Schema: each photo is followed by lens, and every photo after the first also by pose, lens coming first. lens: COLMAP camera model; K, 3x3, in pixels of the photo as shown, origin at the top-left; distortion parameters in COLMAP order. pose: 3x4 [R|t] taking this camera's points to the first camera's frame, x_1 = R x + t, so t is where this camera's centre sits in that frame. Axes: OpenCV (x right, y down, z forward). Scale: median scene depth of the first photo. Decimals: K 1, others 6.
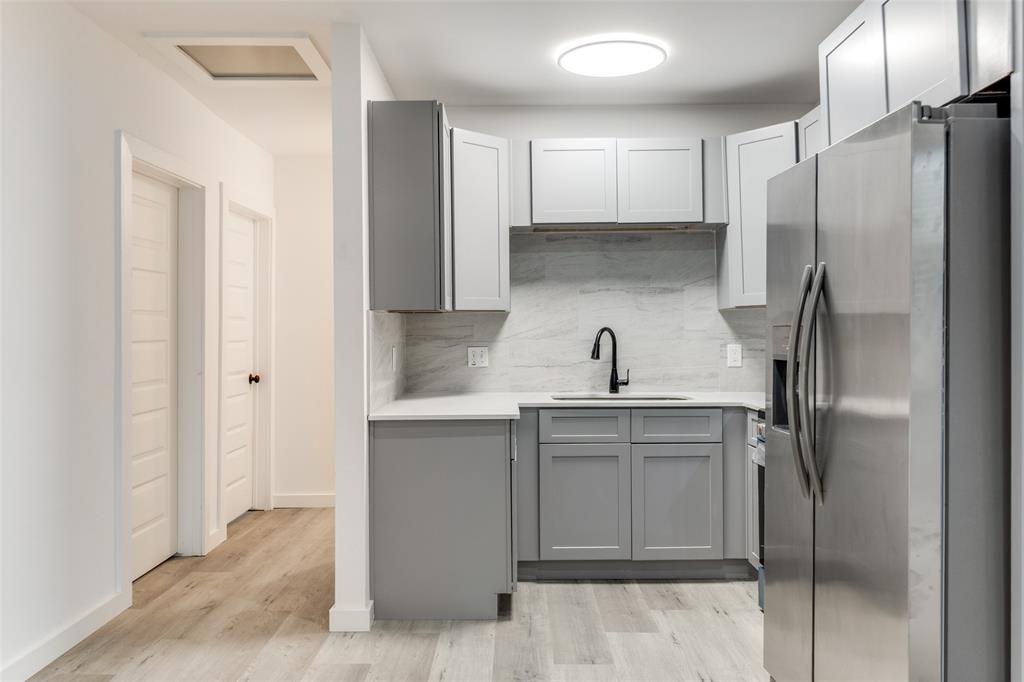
lens RADIAL K [[793.9, 0, 512.0], [0, 793.9, 341.0], [0, 0, 1]] dist [-0.001274, 0.003051]
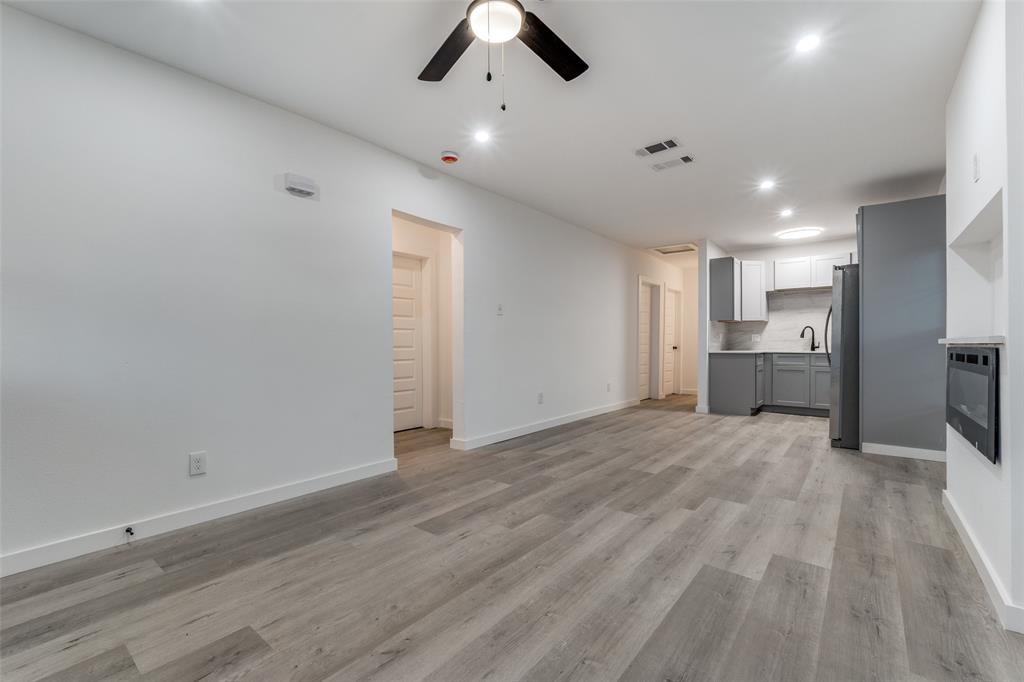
lens RADIAL K [[441.6, 0, 513.2], [0, 441.6, 345.1], [0, 0, 1]] dist [-0.000749, 0.000181]
pose [[0.785042, 0.007997, -0.619391, 0.270216], [-0.011664, 0.999930, -0.001872, 0.063636], [0.619333, 0.008694, 0.785080, -0.814562]]
